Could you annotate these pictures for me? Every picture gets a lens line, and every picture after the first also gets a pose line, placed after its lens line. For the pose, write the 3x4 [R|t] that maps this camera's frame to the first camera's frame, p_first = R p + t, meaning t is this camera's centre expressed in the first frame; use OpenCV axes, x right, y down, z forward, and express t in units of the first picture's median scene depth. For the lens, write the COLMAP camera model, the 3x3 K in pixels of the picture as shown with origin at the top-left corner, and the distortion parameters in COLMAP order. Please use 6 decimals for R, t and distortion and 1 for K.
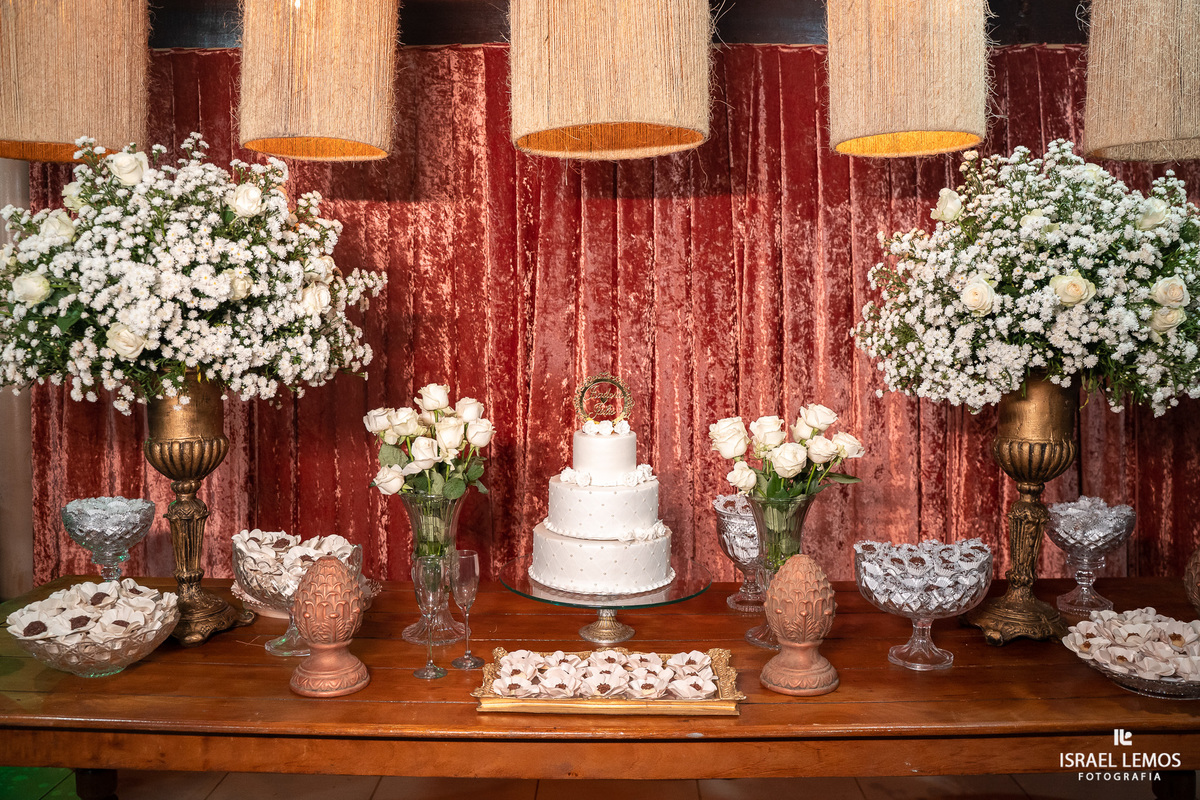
lens RADIAL K [[978.6, 0, 607.9], [0, 978.6, 396.7], [0, 0, 1]] dist [-0.100836, 0.054341]
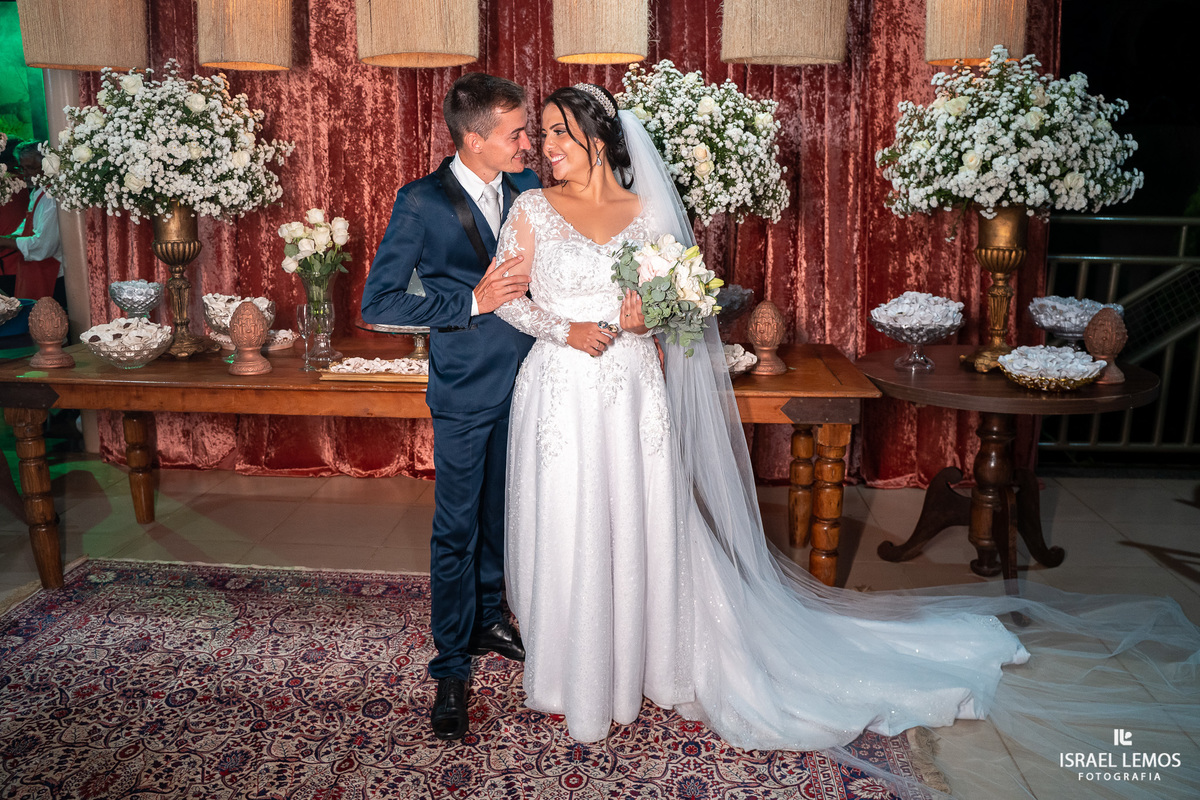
lens RADIAL K [[978.6, 0, 607.7], [0, 978.6, 400.2], [0, 0, 1]] dist [-0.100836, 0.054341]
pose [[0.998341, 0.017995, -0.054689, 0.453388], [-0.009507, 0.988385, 0.151672, 0.060339], [0.056784, -0.150900, 0.986917, -0.726649]]
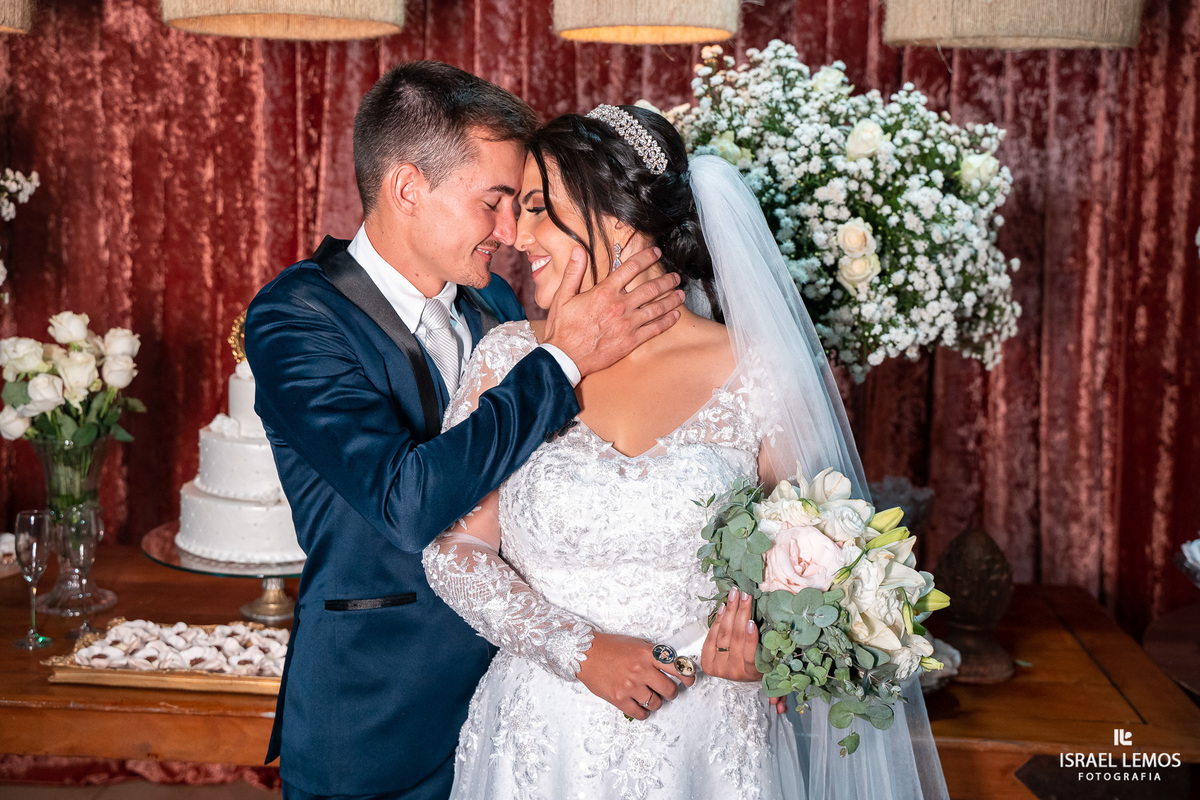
lens RADIAL K [[1492.1, 0, 603.0], [0, 1492.1, 402.7], [0, 0, 1]] dist [0.055945, 0.000000]
pose [[0.997441, 0.034946, -0.062366, 0.393293], [-0.030339, 0.996845, 0.073348, -0.047483], [0.064732, -0.071269, 0.995354, -0.304472]]
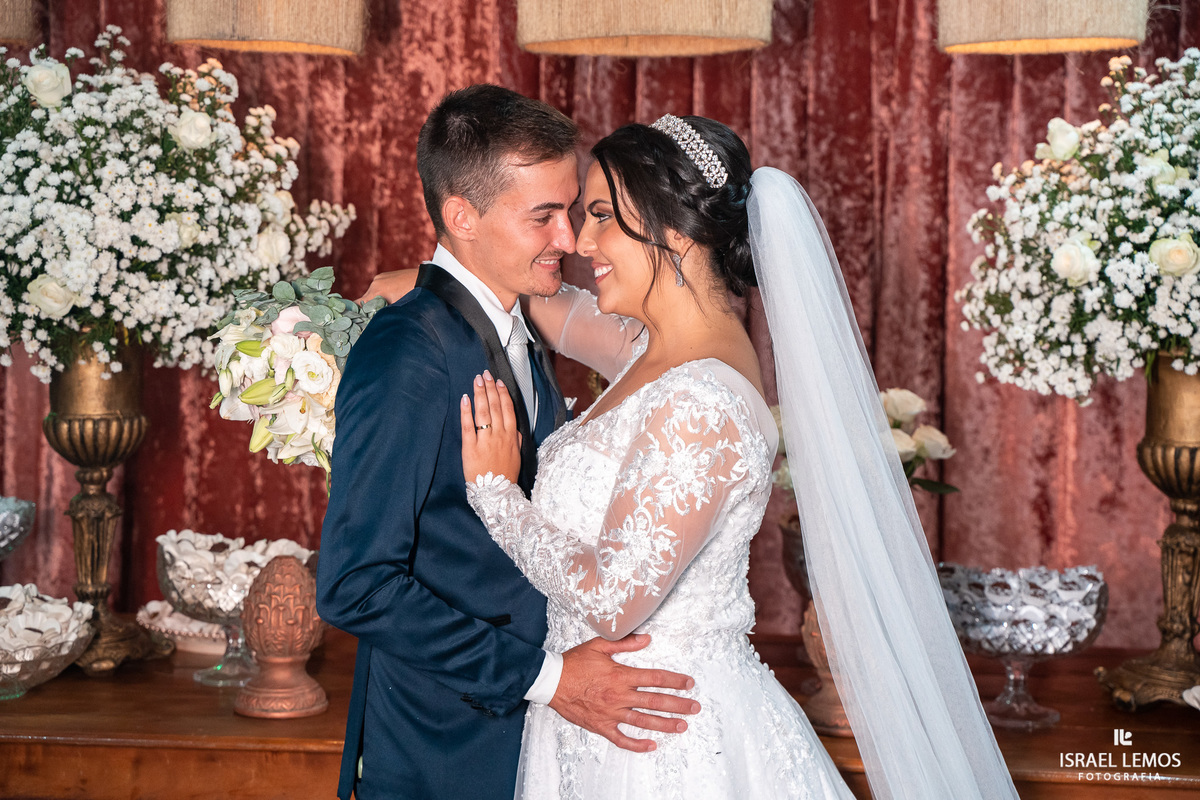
lens RADIAL K [[2219.2, 0, 595.6], [0, 2219.2, 397.3], [0, 0, 1]] dist [0.289058, 0.000000]
pose [[0.995788, 0.022946, -0.088765, 0.139293], [-0.021803, 0.999667, 0.013816, -0.005669], [0.089052, -0.011822, 0.995957, -0.844924]]
